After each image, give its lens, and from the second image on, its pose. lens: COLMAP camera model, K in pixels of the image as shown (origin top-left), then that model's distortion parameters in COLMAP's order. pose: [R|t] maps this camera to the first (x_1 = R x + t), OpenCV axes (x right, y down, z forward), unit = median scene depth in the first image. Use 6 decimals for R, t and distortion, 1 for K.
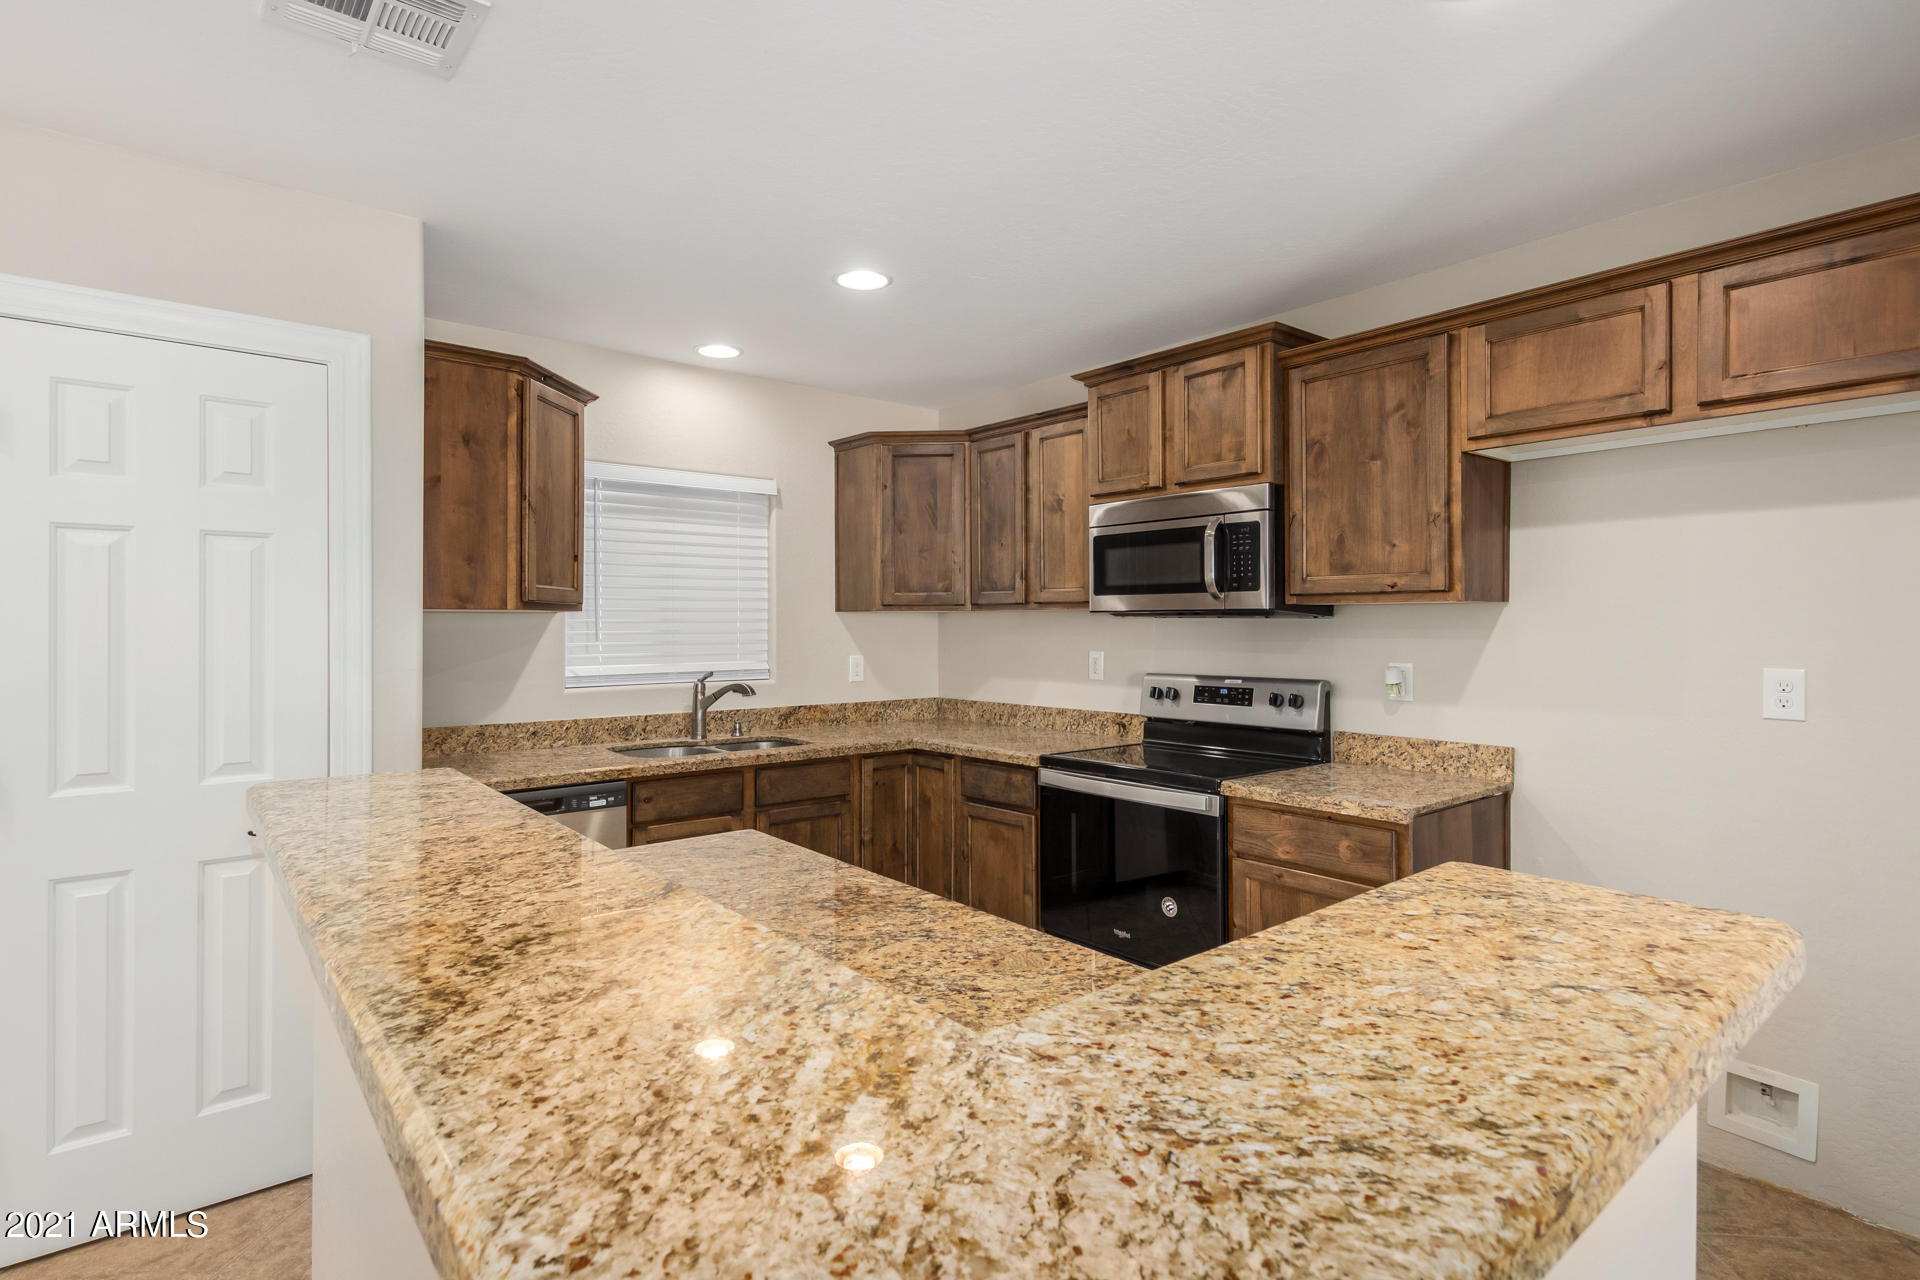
lens RADIAL K [[942.8, 0, 950.4], [0, 942.8, 621.4], [0, 0, 1]] dist [0.015027, -0.004564]
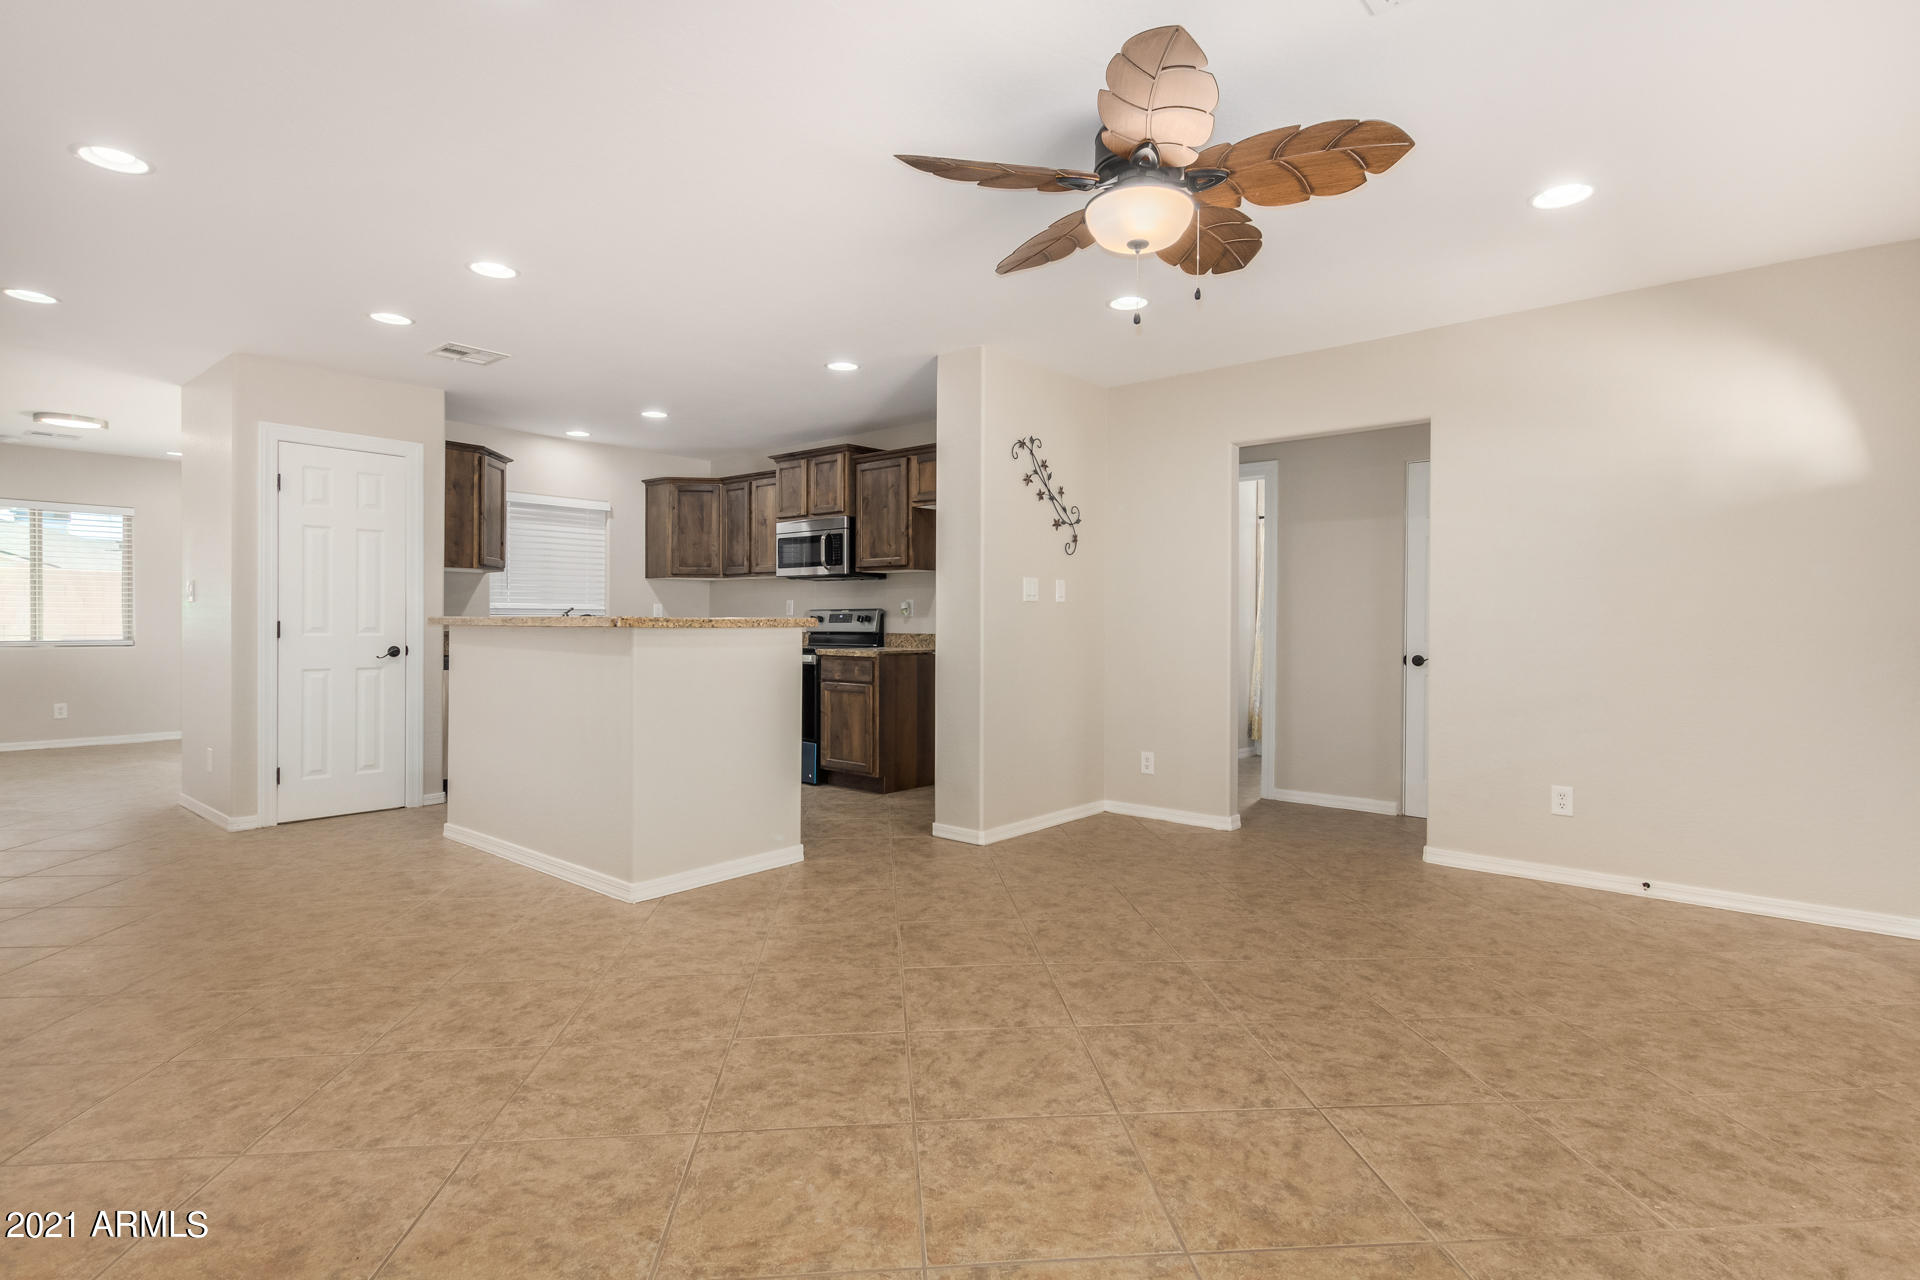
lens RADIAL K [[942.8, 0, 950.4], [0, 942.8, 621.4], [0, 0, 1]] dist [0.015027, -0.004564]
pose [[0.986098, 0.006576, 0.166034, 0.189075], [-0.006997, 0.999974, 0.001951, 0.081357], [-0.166016, -0.003085, 0.986118, -1.061493]]
